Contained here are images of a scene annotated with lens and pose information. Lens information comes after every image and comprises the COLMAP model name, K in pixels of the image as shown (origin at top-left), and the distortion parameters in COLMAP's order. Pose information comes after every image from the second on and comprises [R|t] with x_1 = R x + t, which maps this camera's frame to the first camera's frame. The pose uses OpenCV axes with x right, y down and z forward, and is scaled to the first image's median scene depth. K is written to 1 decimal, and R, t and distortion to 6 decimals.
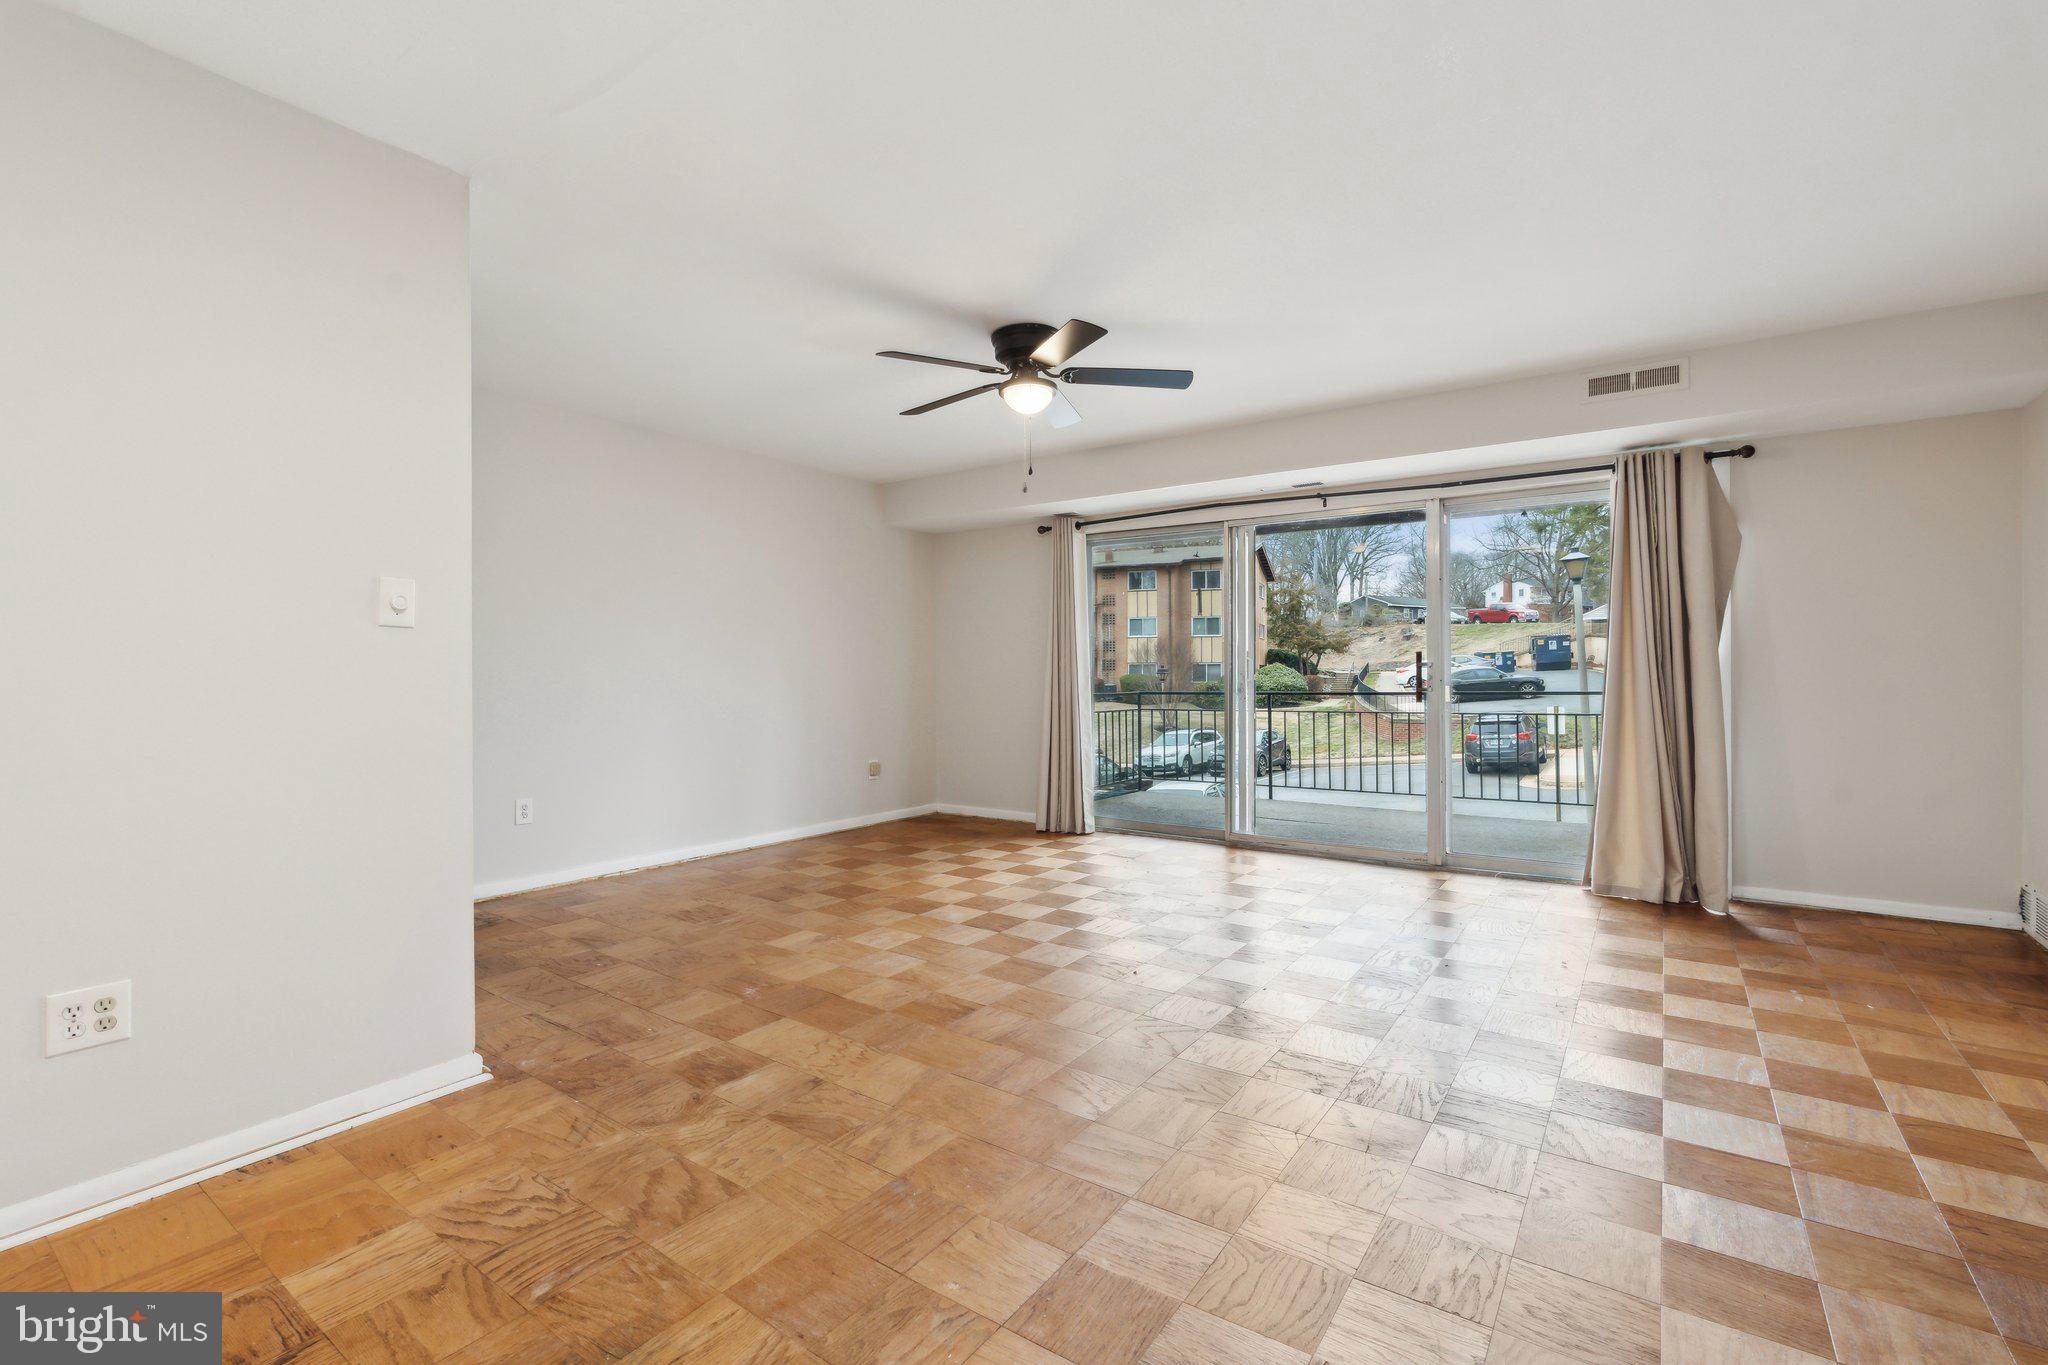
lens RADIAL K [[902.5, 0, 1014.2], [0, 902.5, 675.5], [0, 0, 1]] dist [0.000616, 0.000312]
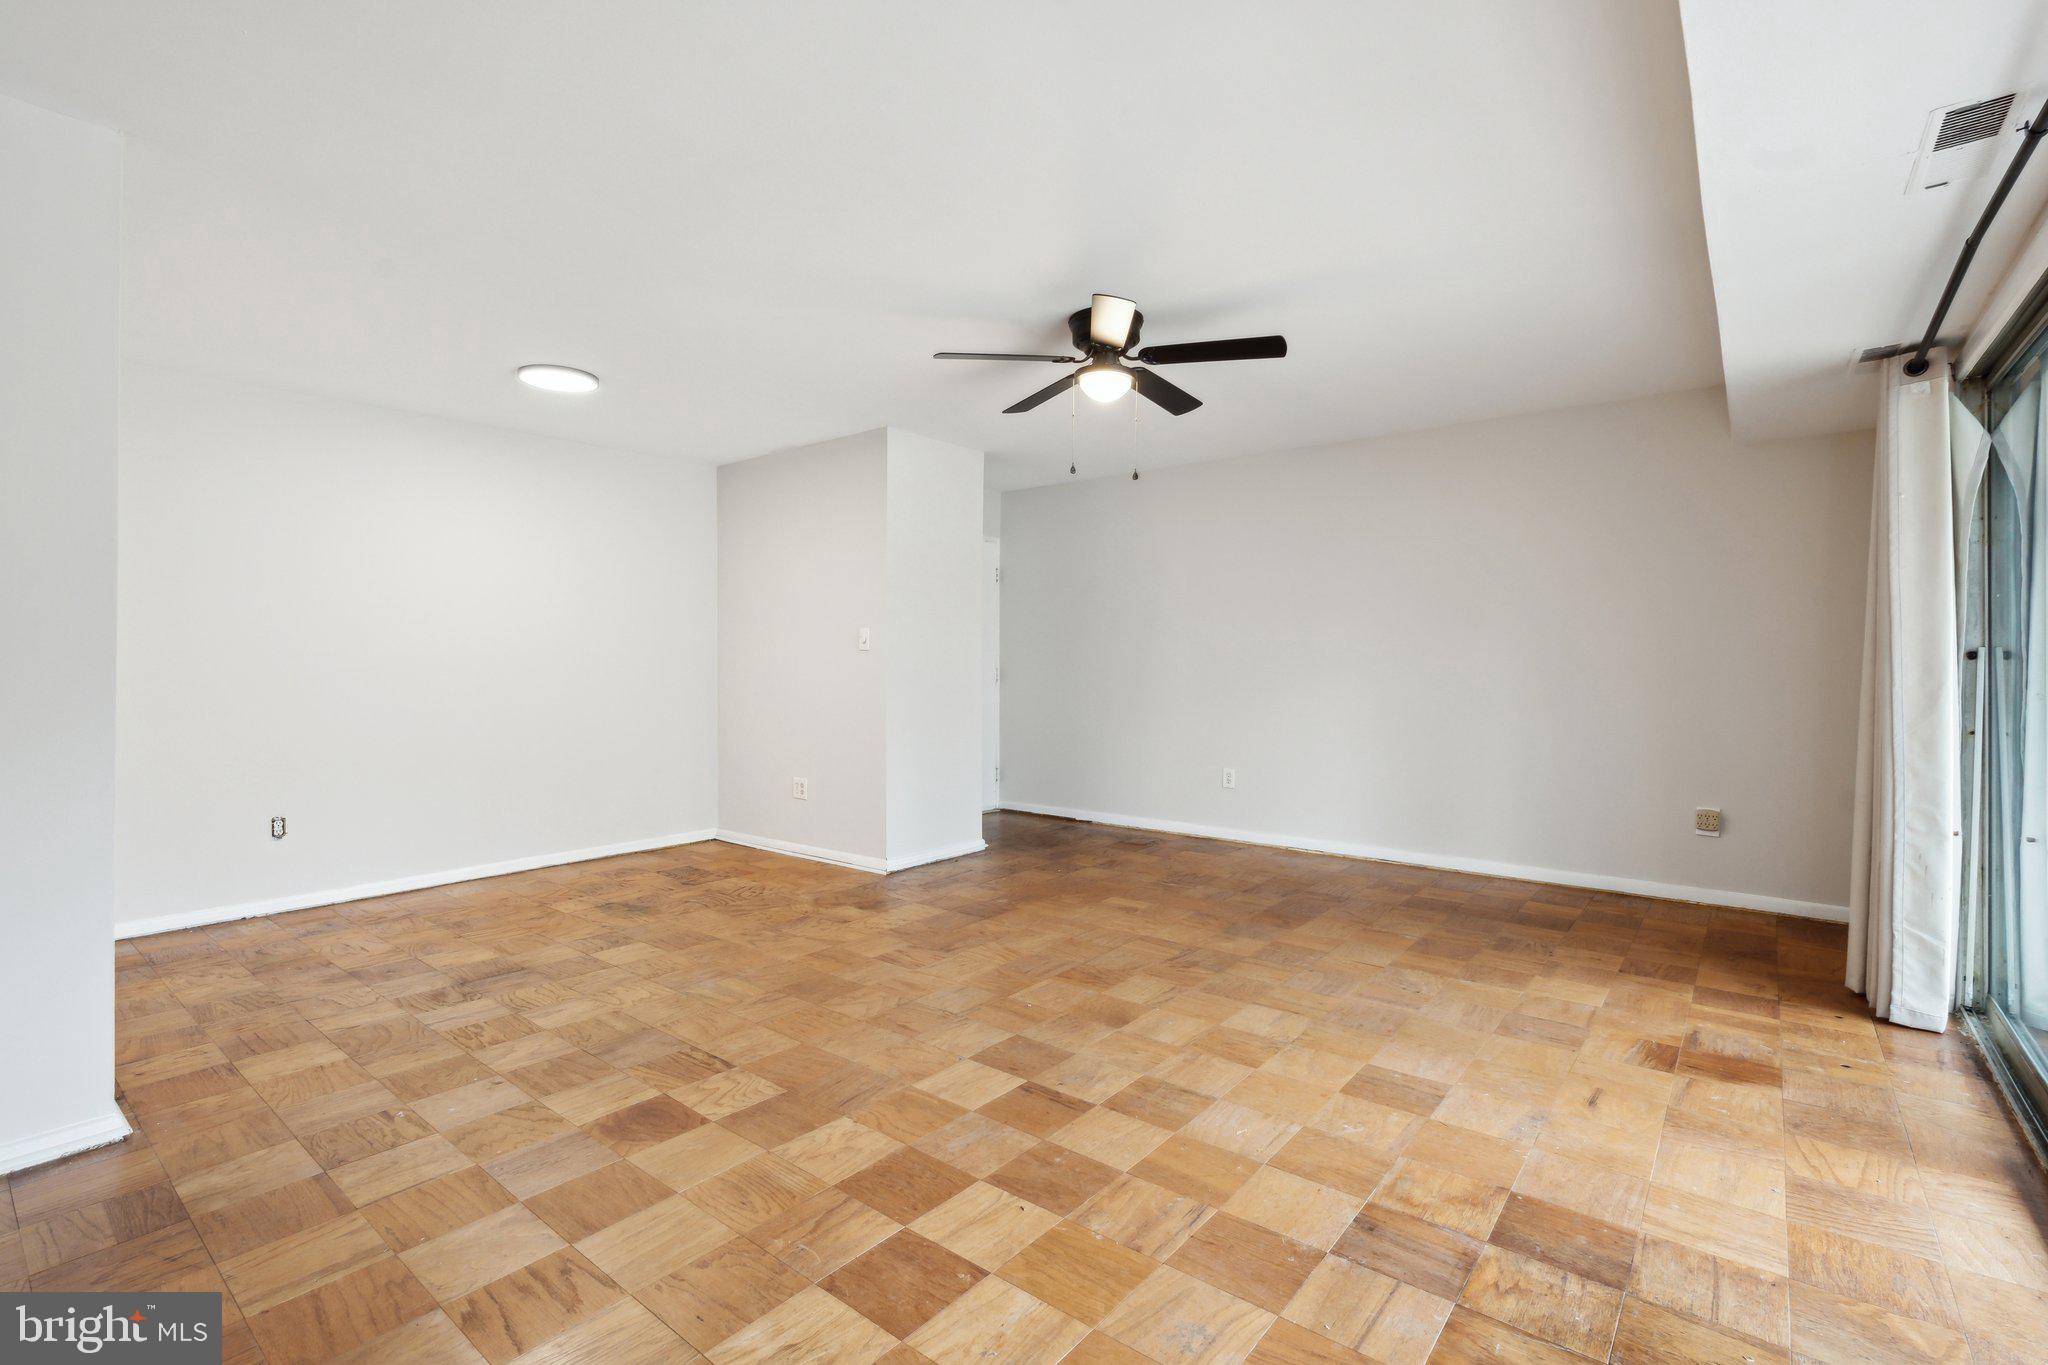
lens RADIAL K [[919.9, 0, 1012.4], [0, 919.9, 670.2], [0, 0, 1]] dist [-0.001790, -0.000079]
pose [[-0.068753, 0.007812, -0.997603, 0.274214], [-0.003712, 0.999960, 0.008087, -0.004498], [0.997627, 0.004259, -0.068721, 0.272034]]
